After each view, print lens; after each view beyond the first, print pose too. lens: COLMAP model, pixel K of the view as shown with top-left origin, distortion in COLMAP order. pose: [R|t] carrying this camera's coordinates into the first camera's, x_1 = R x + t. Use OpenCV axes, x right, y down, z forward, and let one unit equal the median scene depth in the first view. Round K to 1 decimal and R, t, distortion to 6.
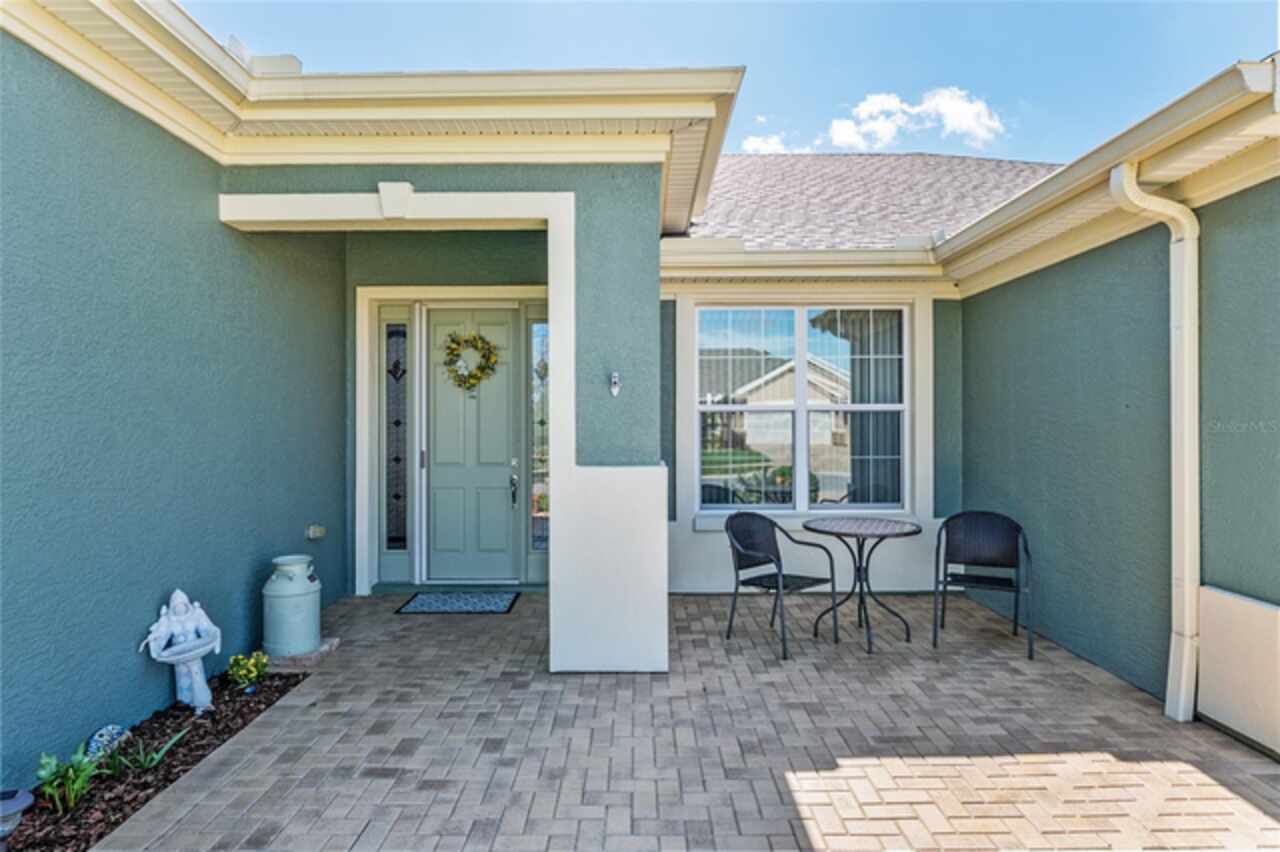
lens RADIAL K [[711.5, 0, 640.6], [0, 711.5, 425.1], [0, 0, 1]] dist [-0.001089, 0.000104]
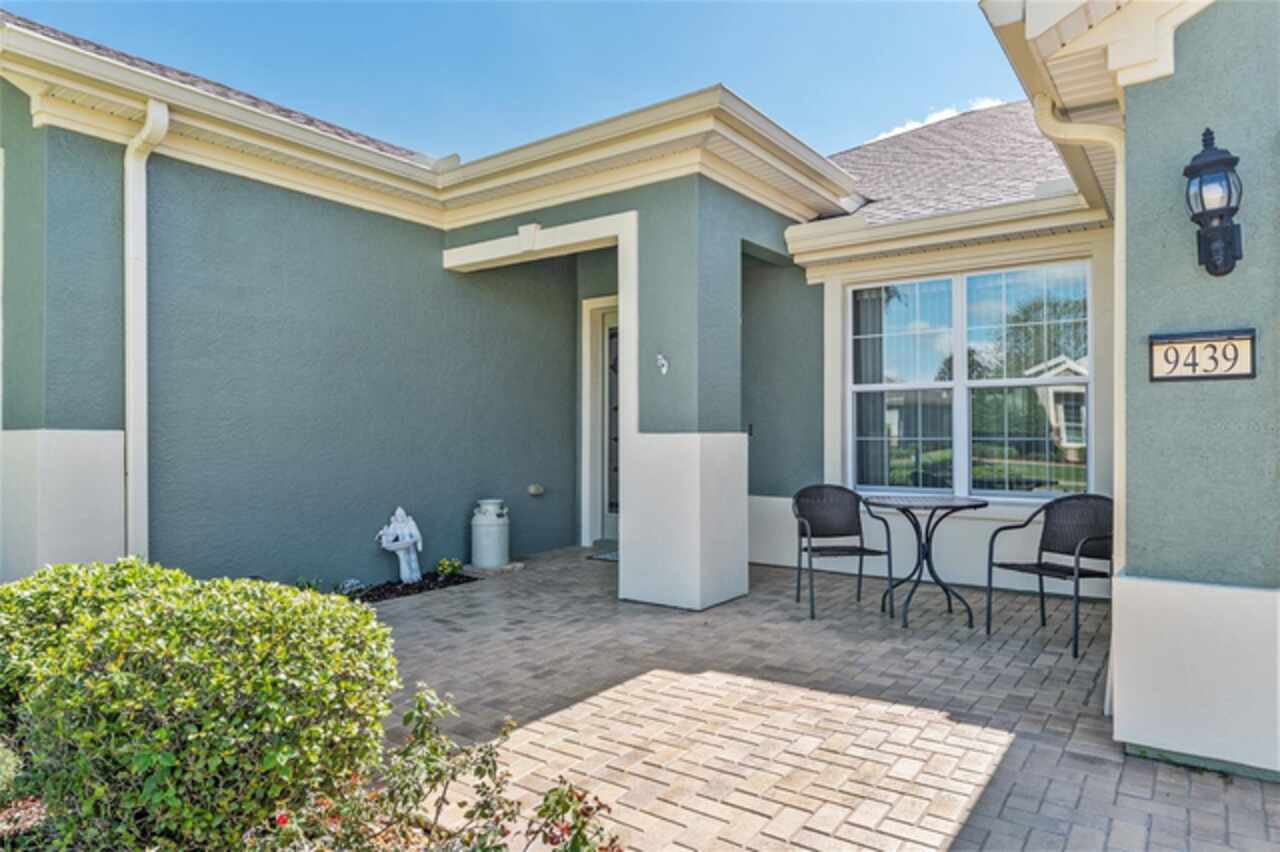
lens RADIAL K [[797.4, 0, 638.7], [0, 797.4, 428.3], [0, 0, 1]] dist [-0.000191, 0.000187]
pose [[0.810722, -0.002607, -0.585426, 0.729433], [-0.001943, 0.999973, -0.007143, 0.060267], [0.585429, 0.006928, 0.810694, -0.115232]]
